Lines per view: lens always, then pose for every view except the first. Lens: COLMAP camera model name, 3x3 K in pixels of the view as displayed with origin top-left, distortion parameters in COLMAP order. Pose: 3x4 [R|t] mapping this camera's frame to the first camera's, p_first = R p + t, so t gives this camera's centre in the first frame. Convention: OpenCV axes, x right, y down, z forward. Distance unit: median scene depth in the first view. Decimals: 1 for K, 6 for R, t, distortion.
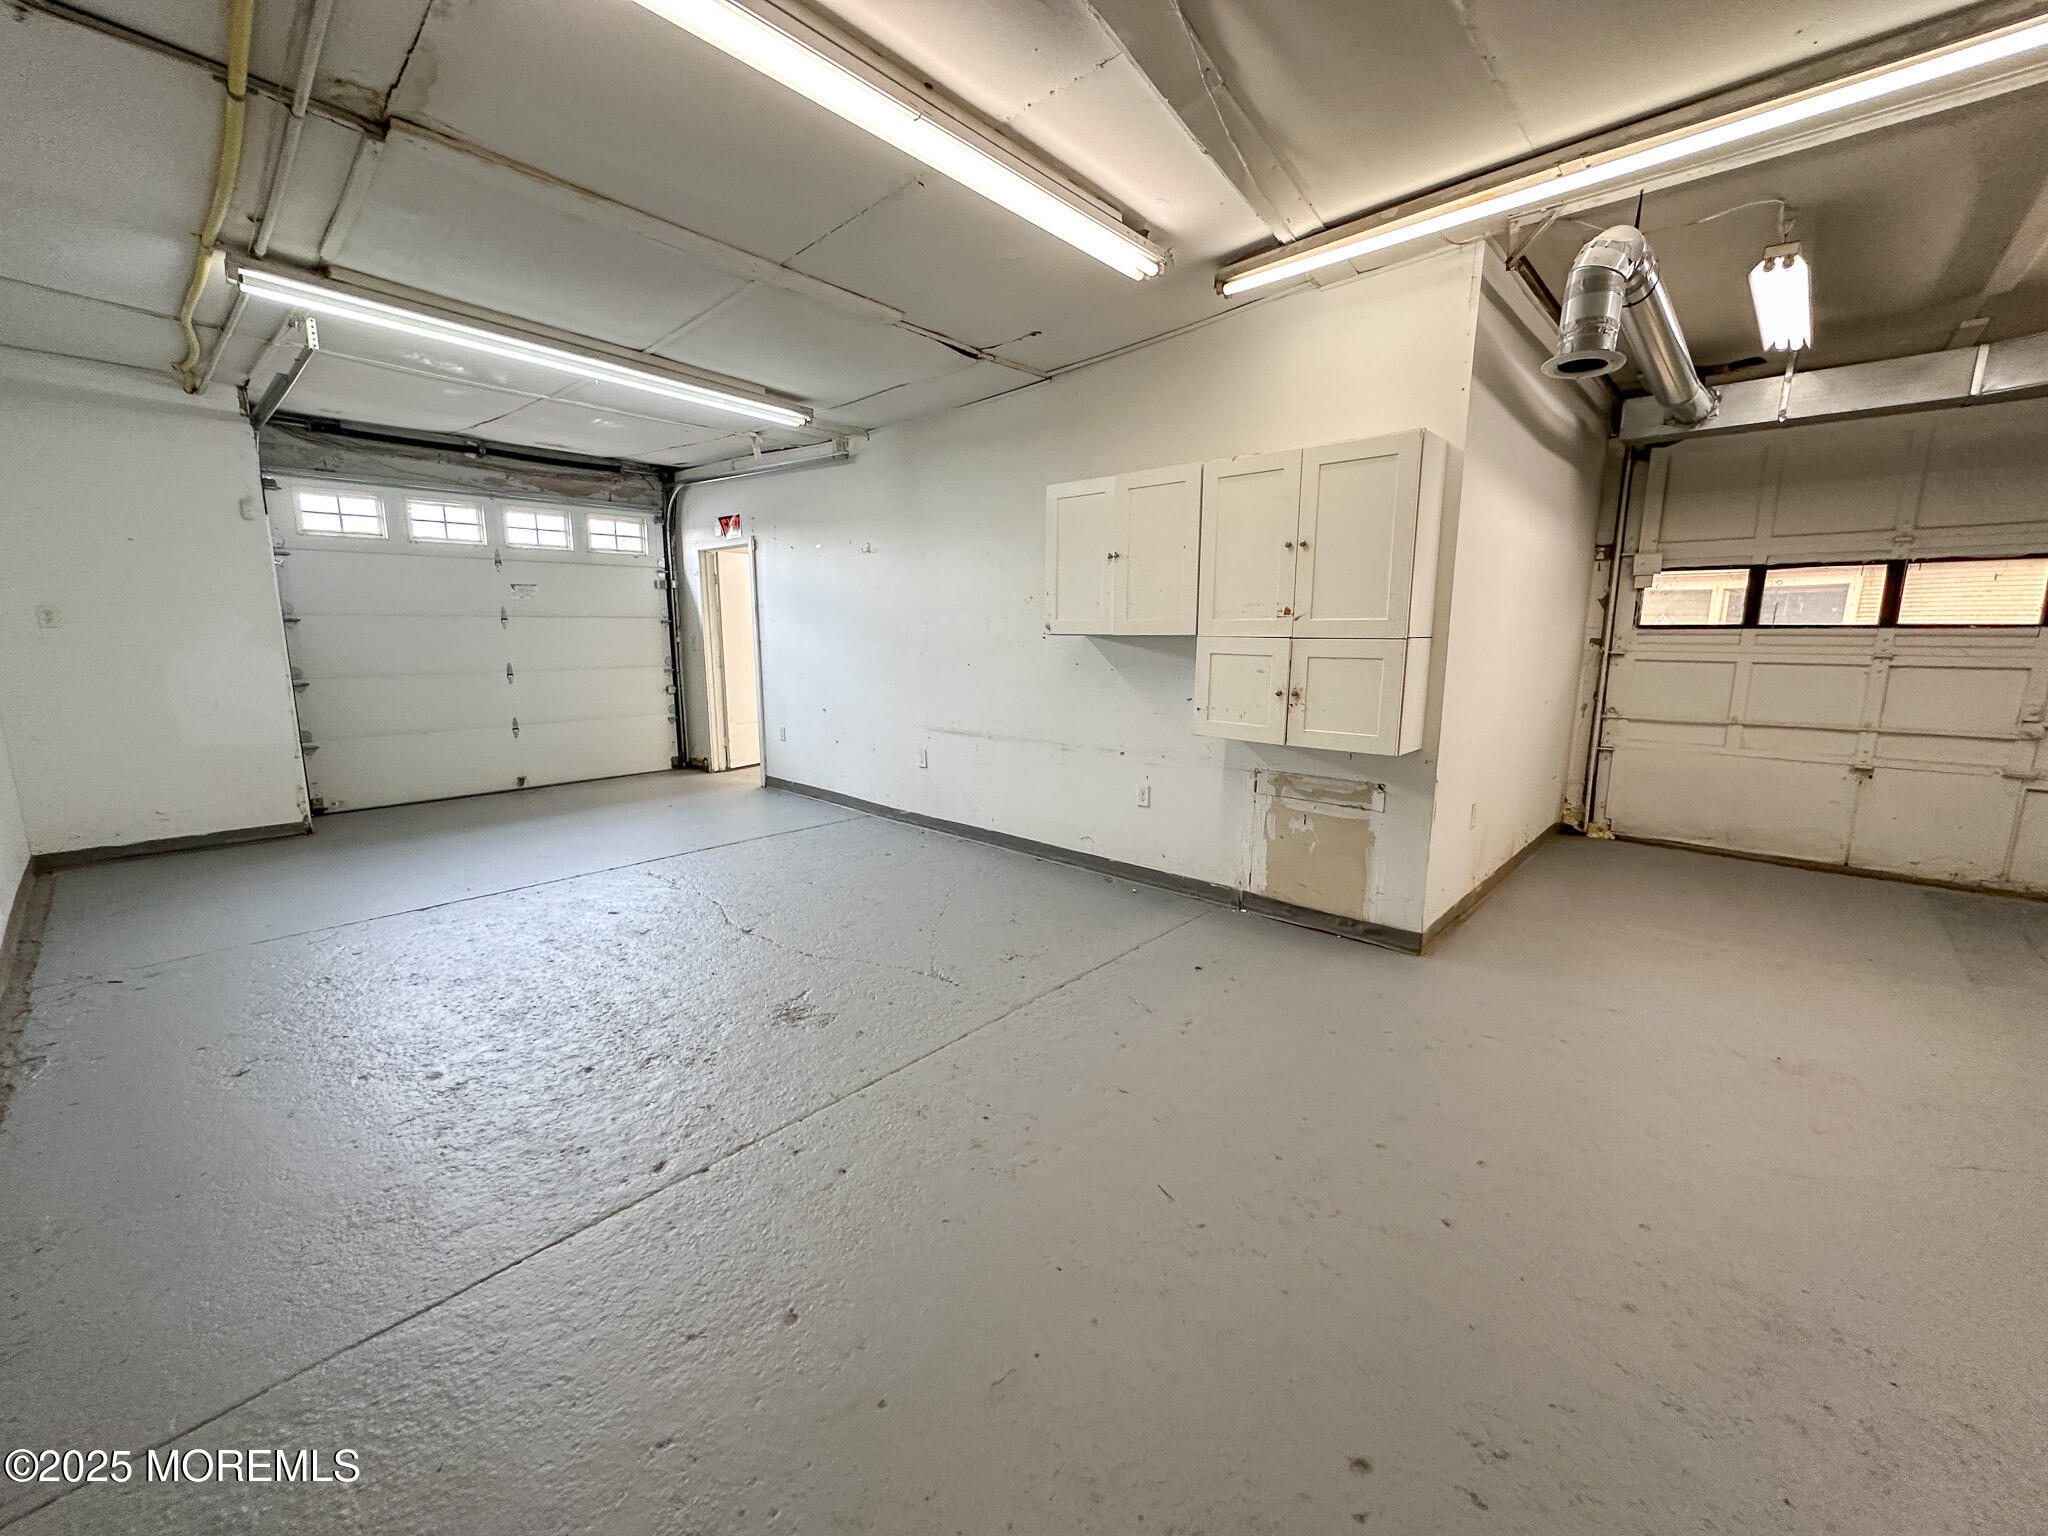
lens RADIAL K [[813.6, 0, 1022.2], [0, 813.6, 772.1], [0, 0, 1]] dist [-0.001733, 0.000082]
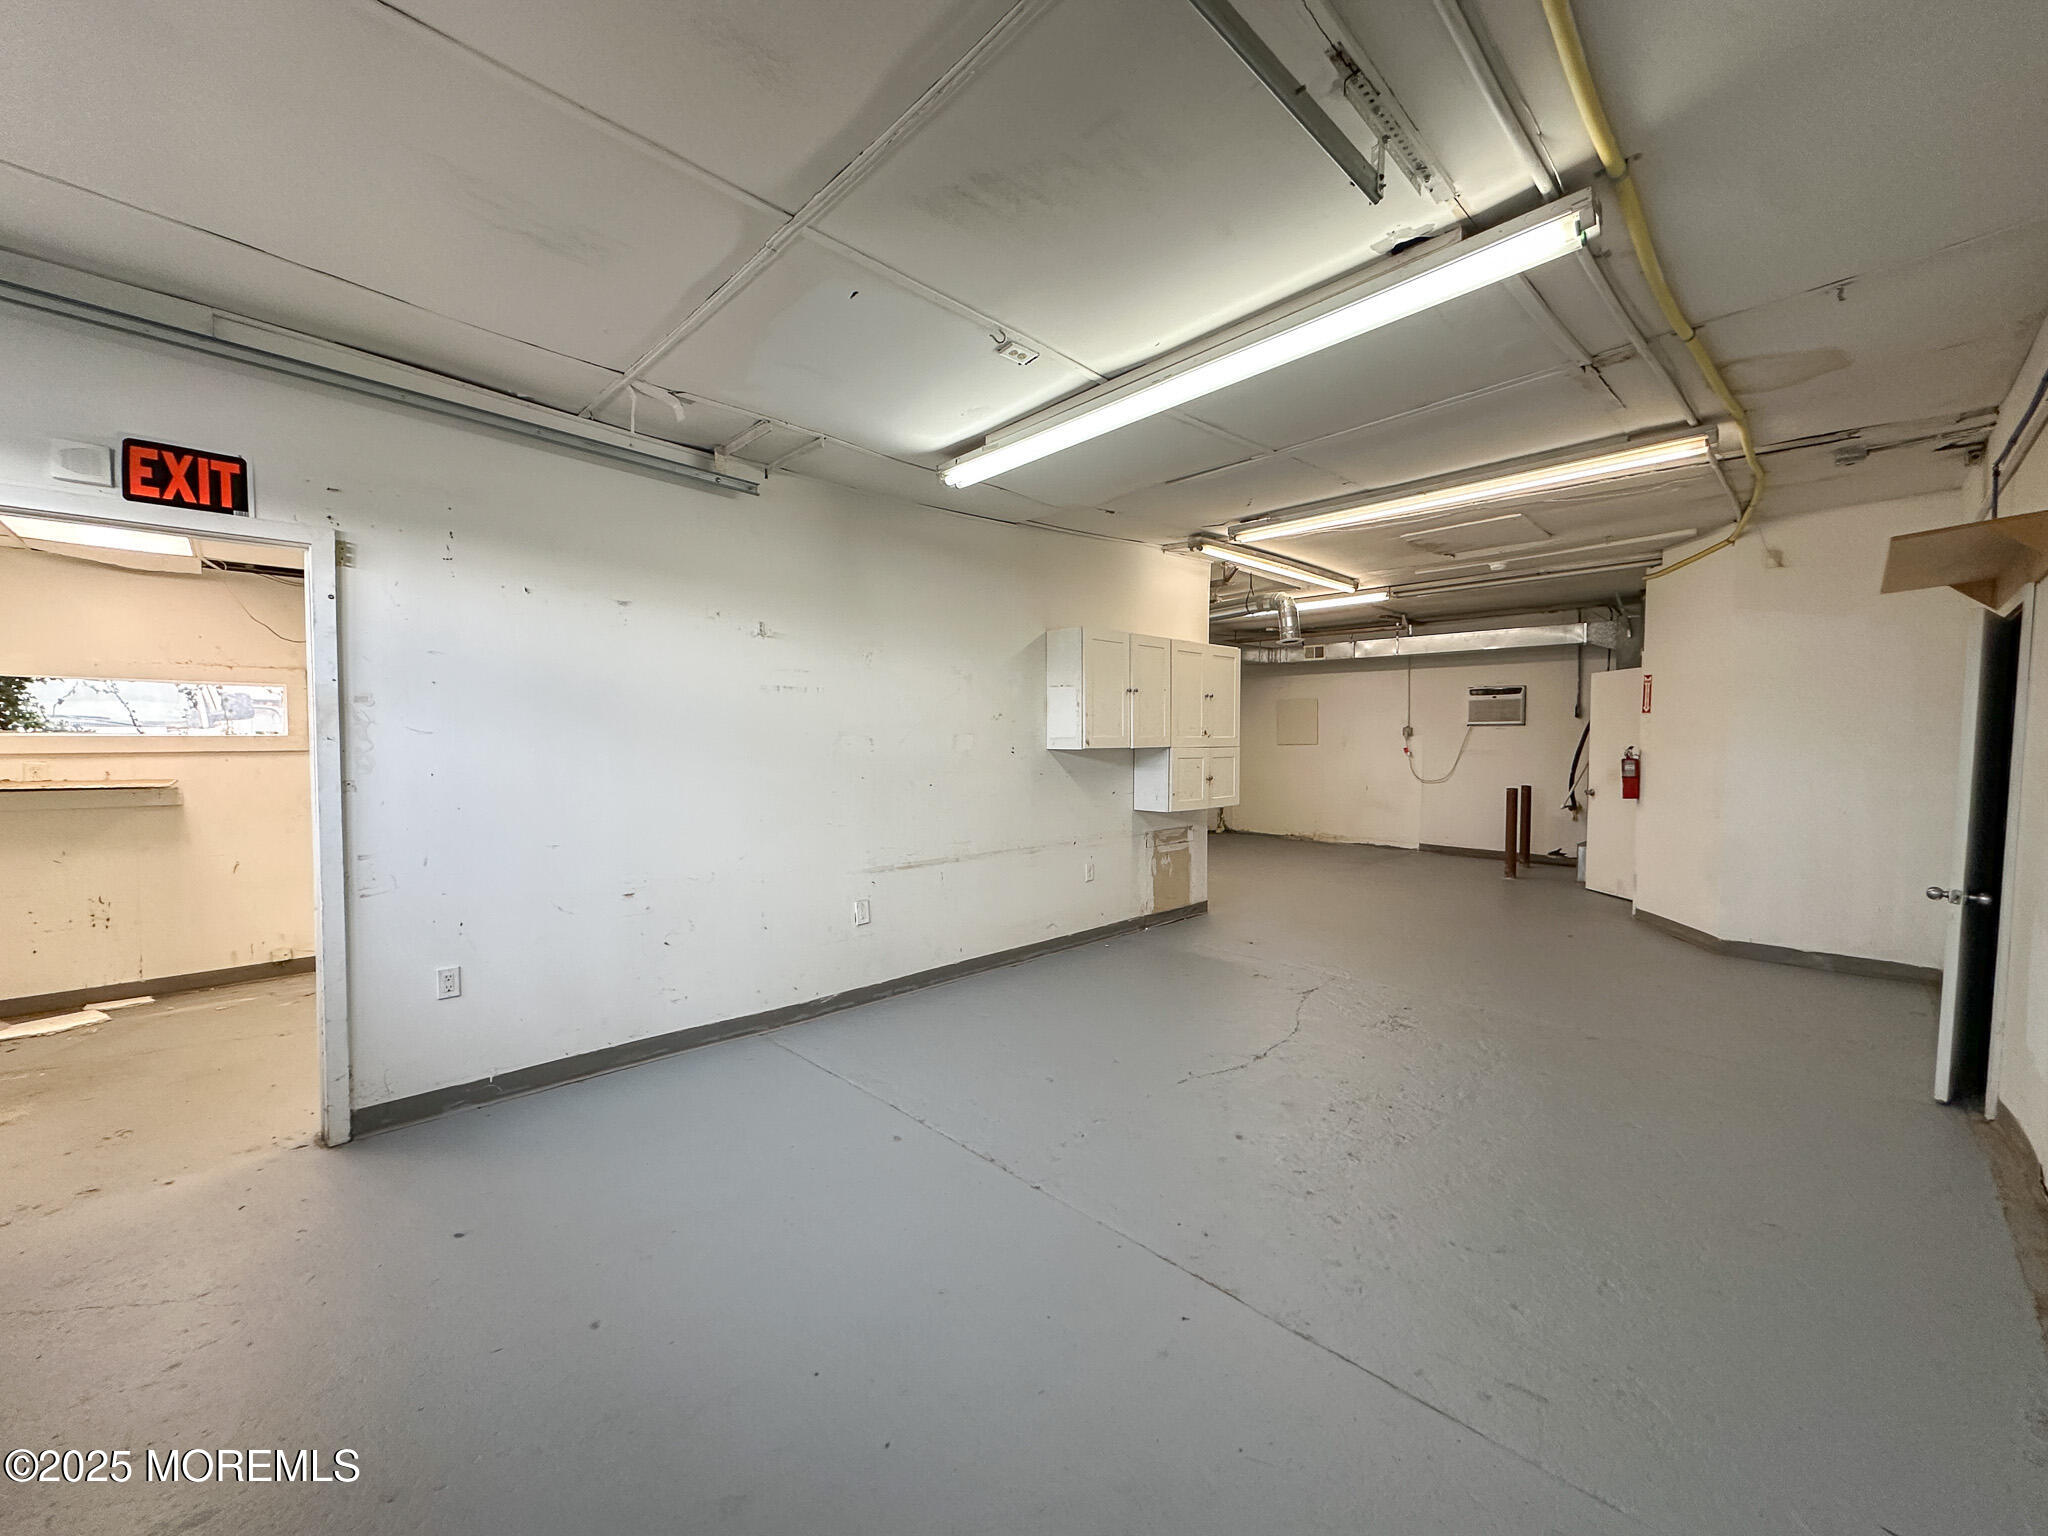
lens RADIAL K [[813.6, 0, 1031.8], [0, 813.6, 764.5], [0, 0, 1]] dist [-0.001733, 0.000082]
pose [[0.040477, -0.038298, 0.998446, -1.018970], [0.173739, 0.984313, 0.030712, -0.174615], [-0.983959, 0.172226, 0.046496, 0.913919]]
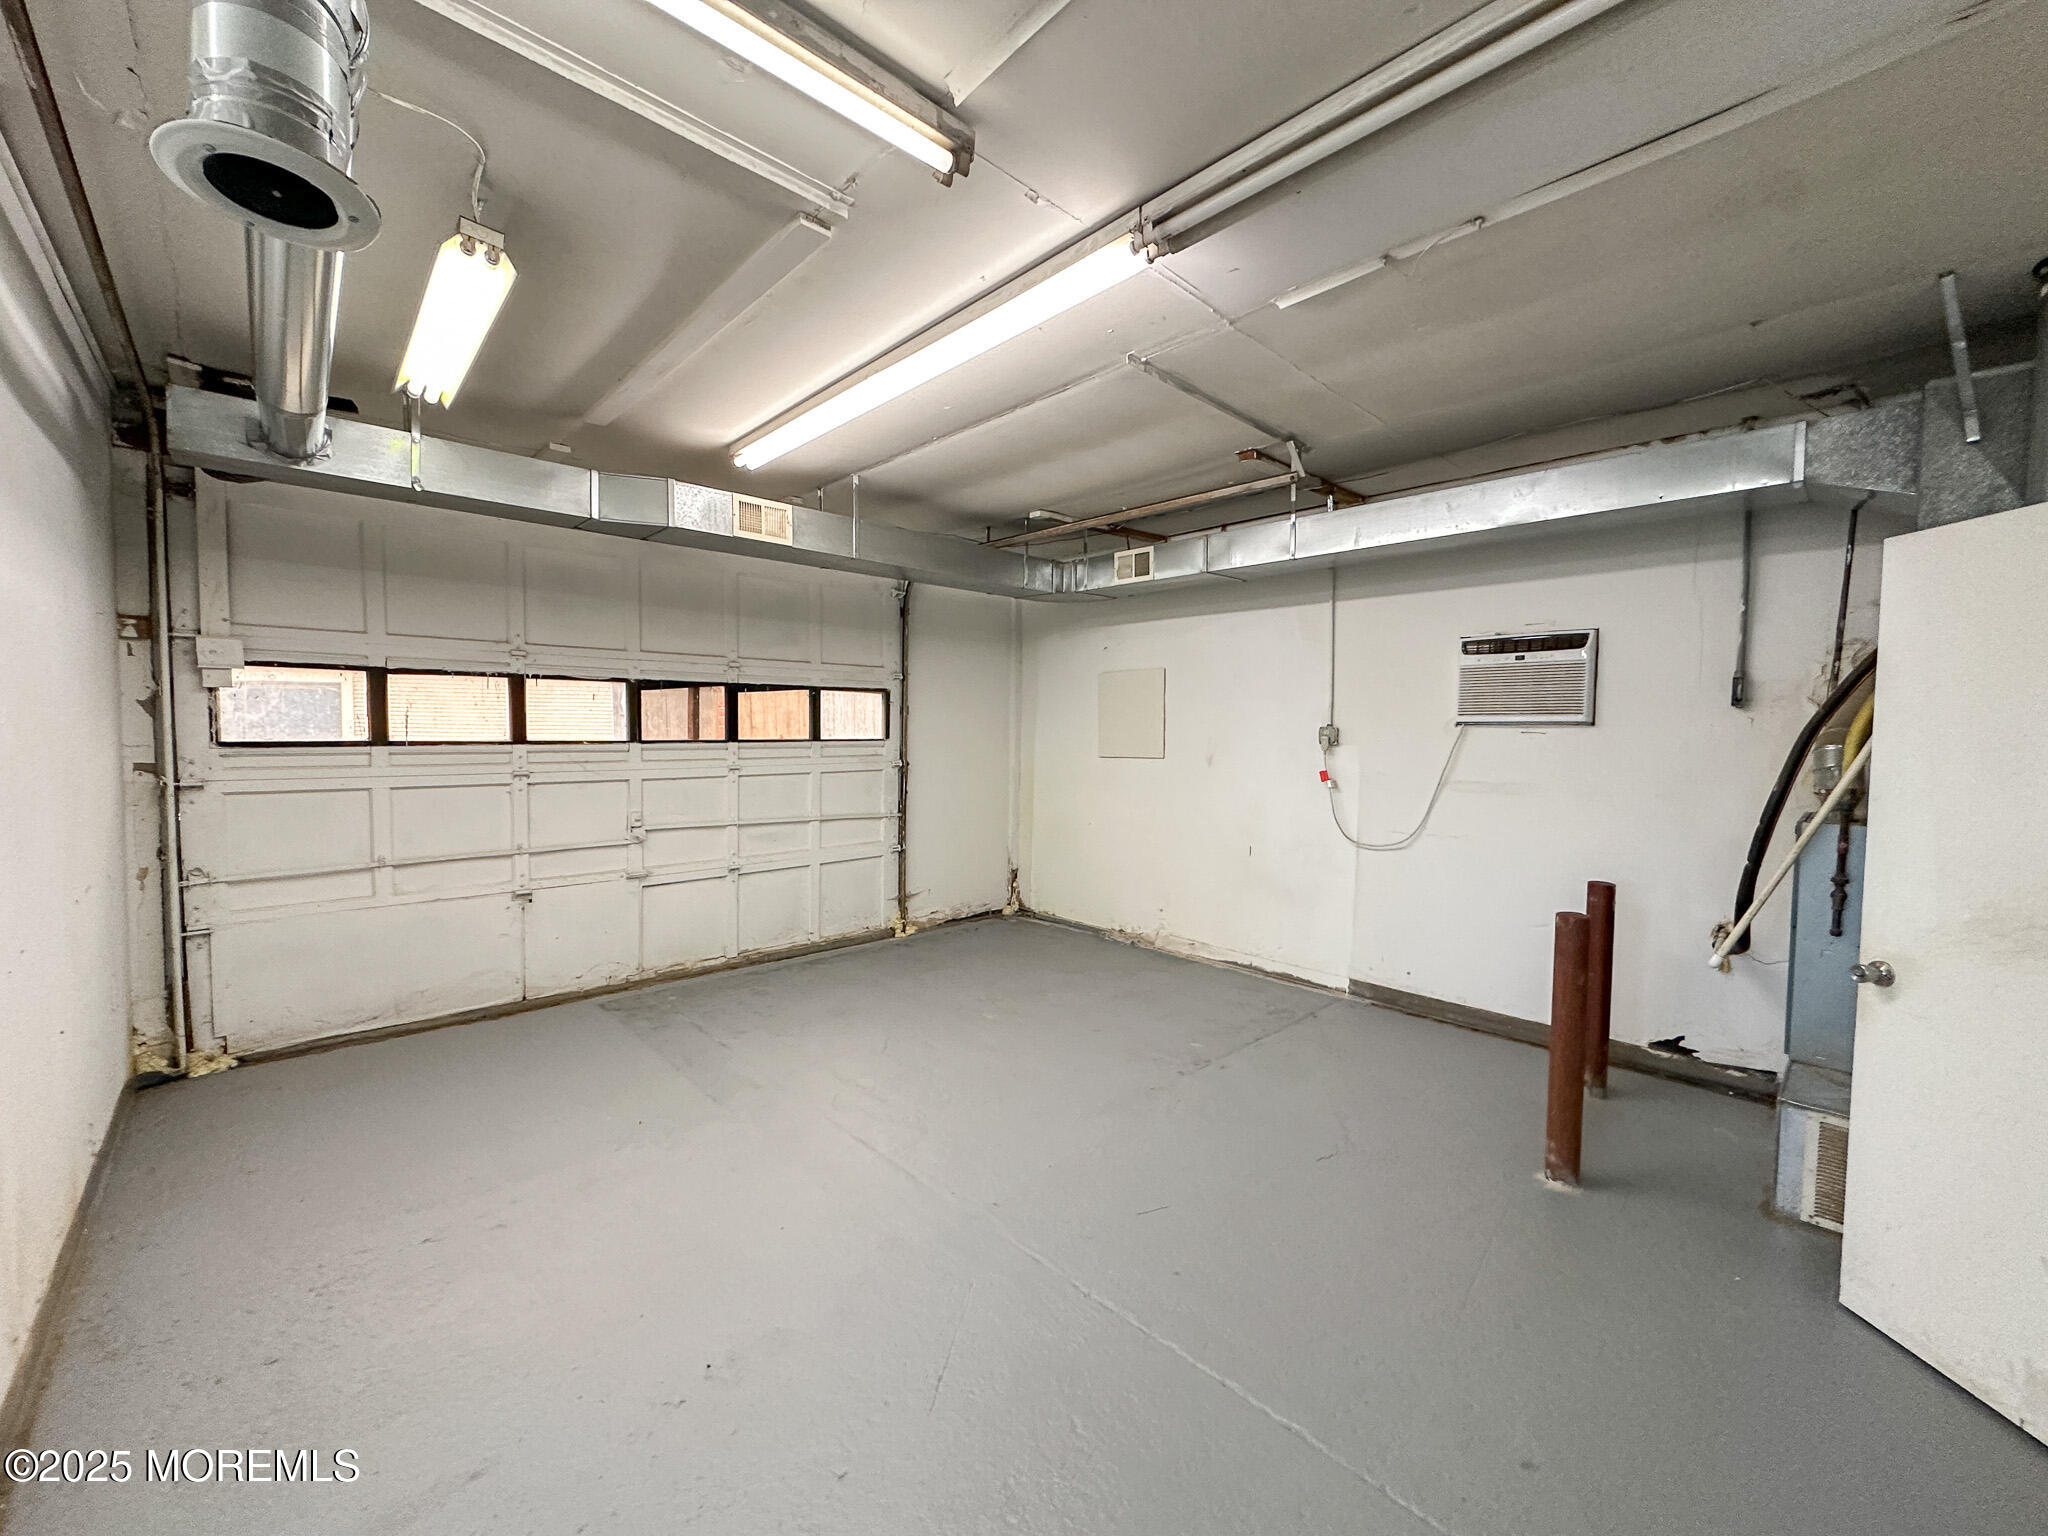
lens RADIAL K [[813.6, 0, 1025.8], [0, 813.6, 767.5], [0, 0, 1]] dist [-0.001733, 0.000082]
pose [[0.061782, -0.048290, 0.996921, 0.144155], [0.163263, 0.985864, 0.037637, -0.082564], [-0.984646, 0.160435, 0.068792, 0.327973]]
